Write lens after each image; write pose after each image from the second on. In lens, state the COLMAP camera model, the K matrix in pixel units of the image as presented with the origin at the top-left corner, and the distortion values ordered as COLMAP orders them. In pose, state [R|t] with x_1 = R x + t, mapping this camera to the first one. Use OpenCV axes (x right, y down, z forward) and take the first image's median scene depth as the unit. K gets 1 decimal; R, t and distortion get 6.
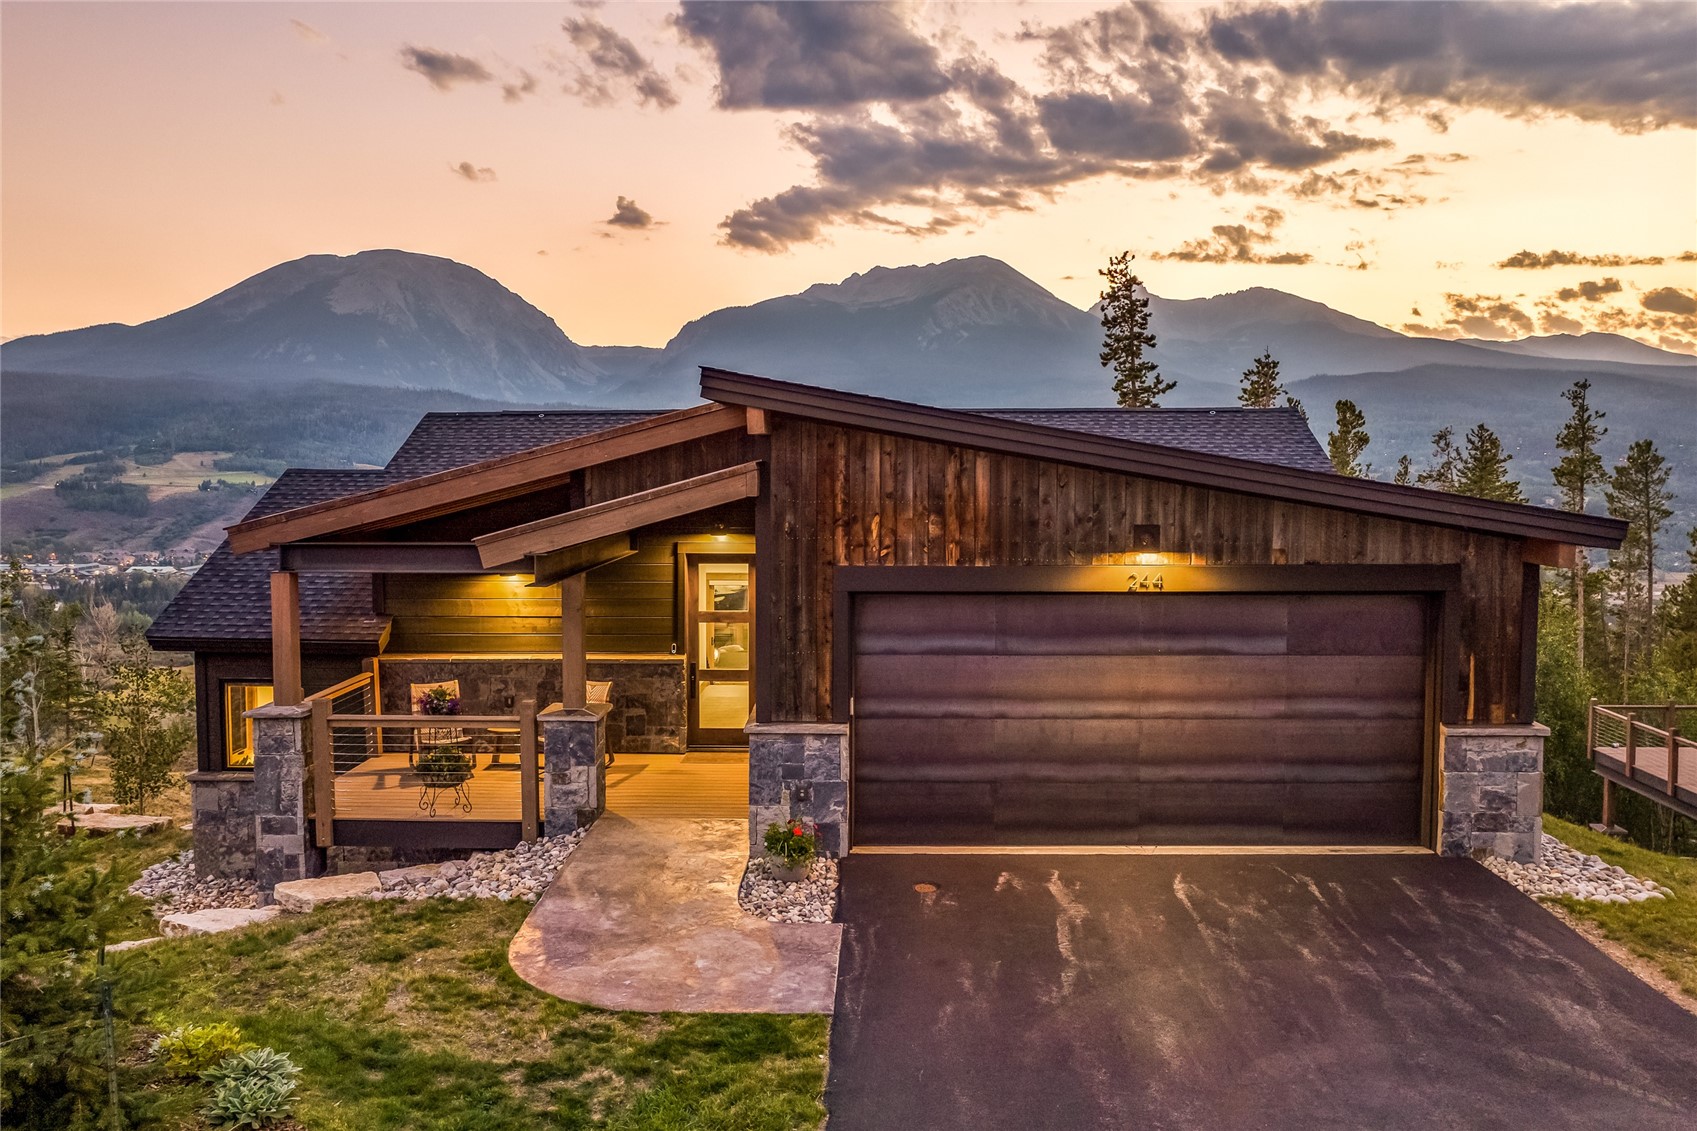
lens RADIAL K [[1224.9, 0, 850.6], [0, 1224.9, 514.4], [0, 0, 1]] dist [-0.040742, 0.007839]
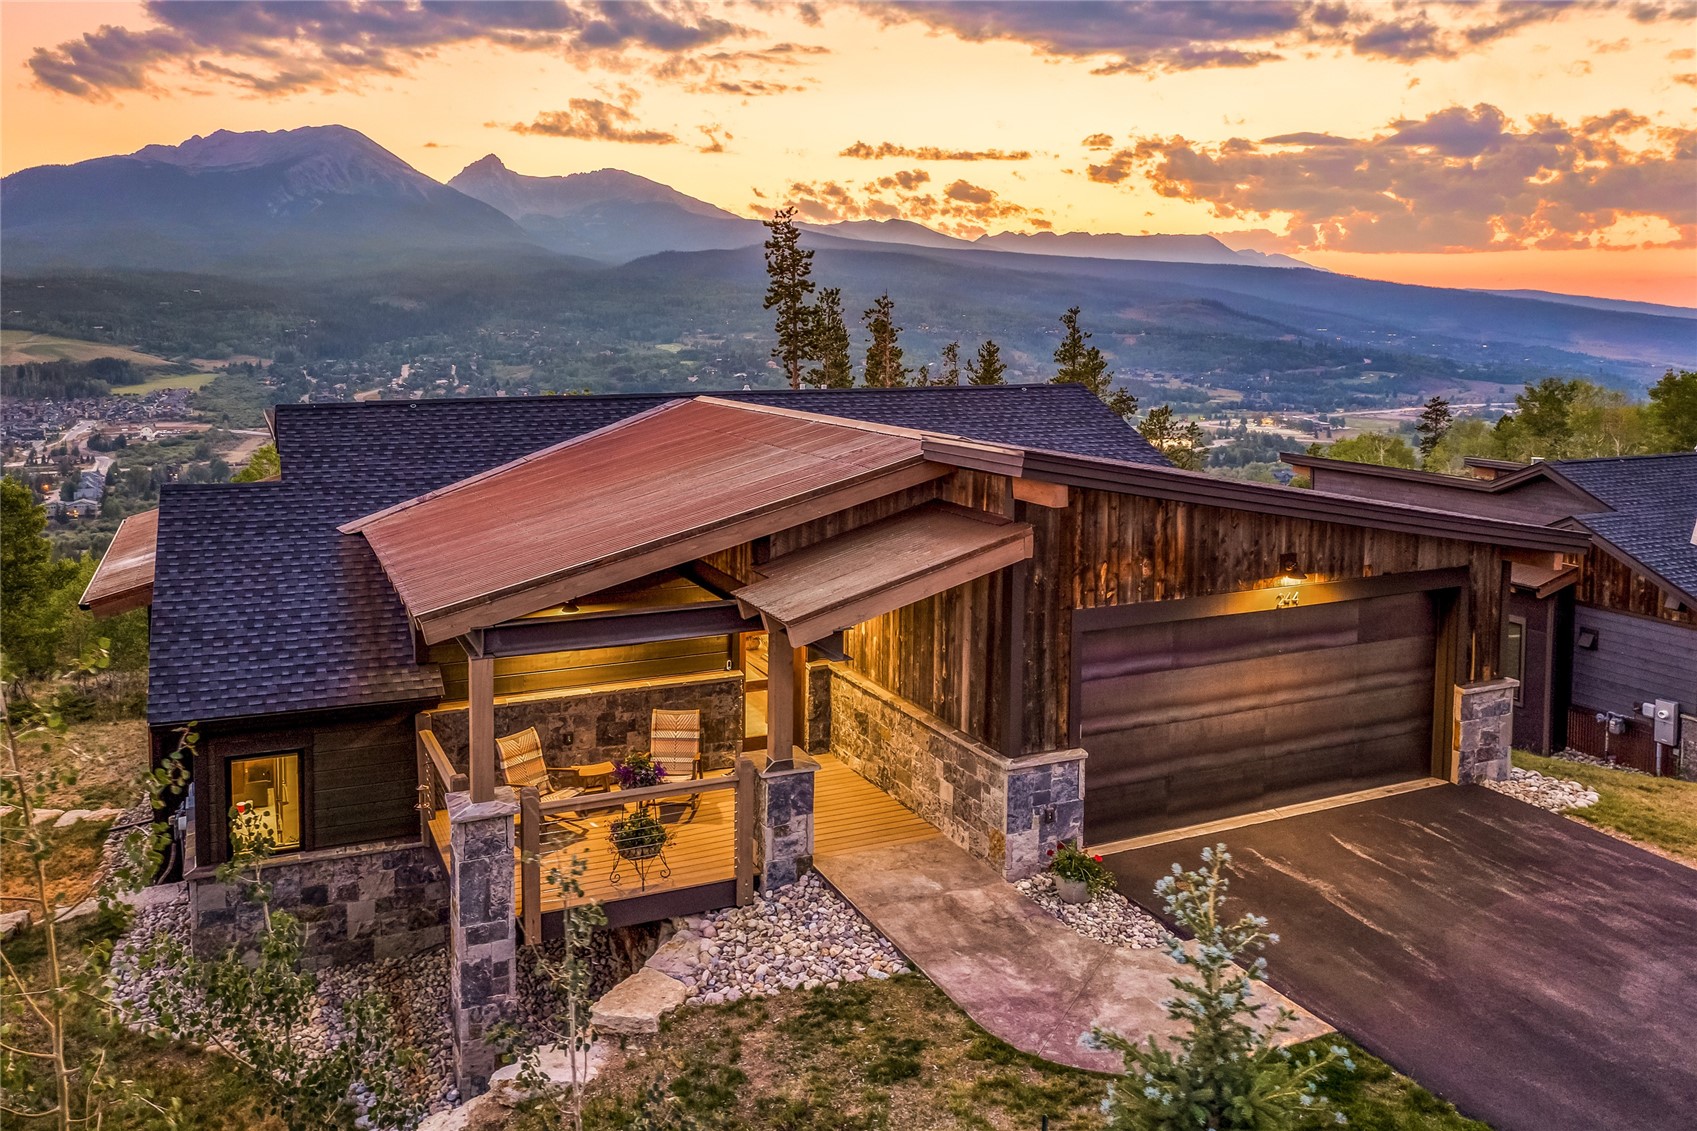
lens RADIAL K [[1154.8, 0, 847.6], [0, 1154.8, 425.3], [0, 0, 1]] dist [-0.026163, -0.000686]
pose [[0.920727, -0.028601, 0.389157, -0.606288], [0.024350, 0.999578, 0.015852, -0.148333], [-0.389446, -0.005120, 0.921035, 0.108978]]
